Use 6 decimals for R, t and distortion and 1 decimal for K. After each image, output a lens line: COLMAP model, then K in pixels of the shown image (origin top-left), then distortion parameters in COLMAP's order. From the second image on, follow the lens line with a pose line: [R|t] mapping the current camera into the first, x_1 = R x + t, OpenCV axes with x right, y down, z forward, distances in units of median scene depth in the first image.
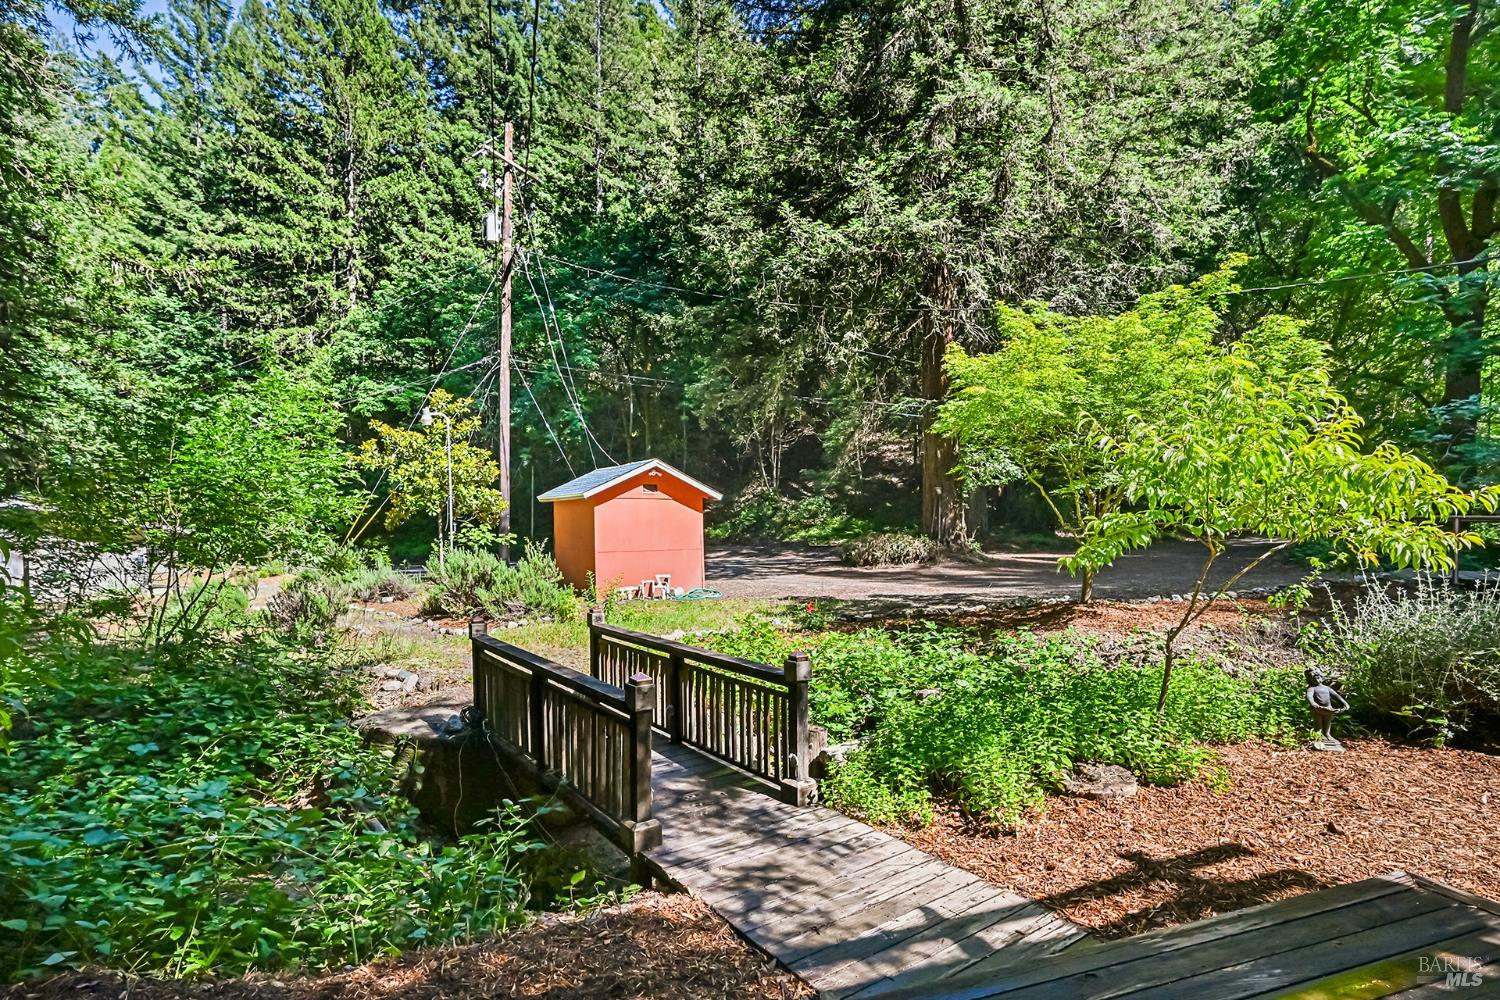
lens RADIAL K [[727.5, 0, 750.0], [0, 727.5, 500.0], [0, 0, 1]] dist [0.000152, 0.000002]
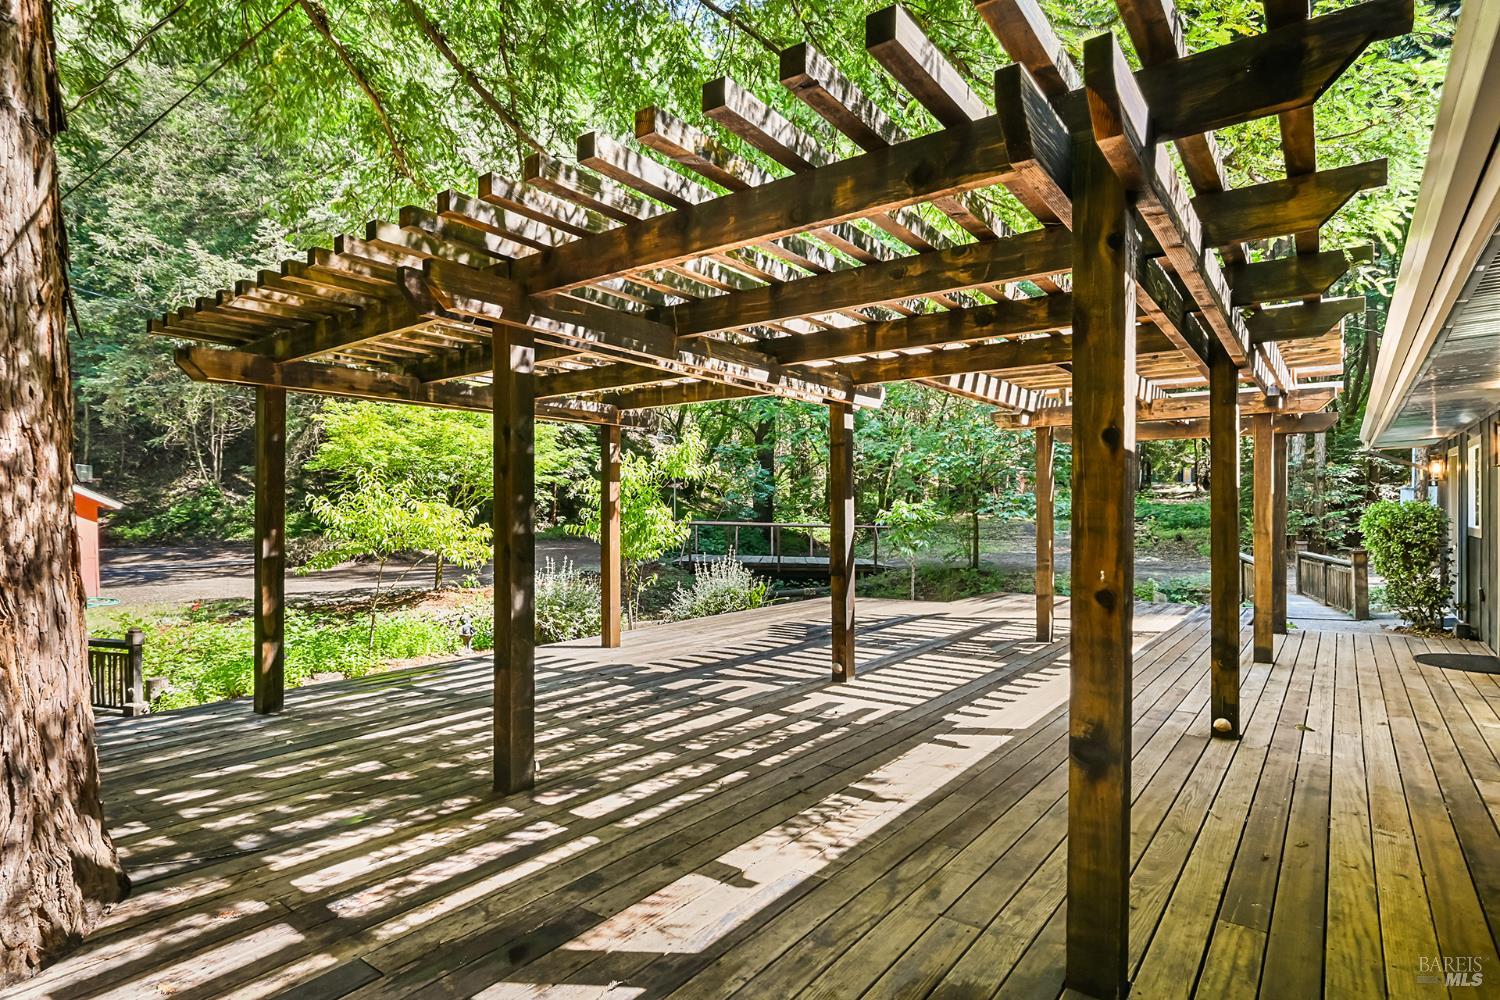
lens RADIAL K [[795.3, 0, 750.0], [0, 795.3, 500.0], [0, 0, 1]] dist [0.000806, 0.000279]
pose [[0.827352, 0.004520, 0.561666, 0.052522], [-0.016500, 0.999732, 0.016260, -0.037576], [-0.561442, -0.022721, 0.827204, -0.341930]]
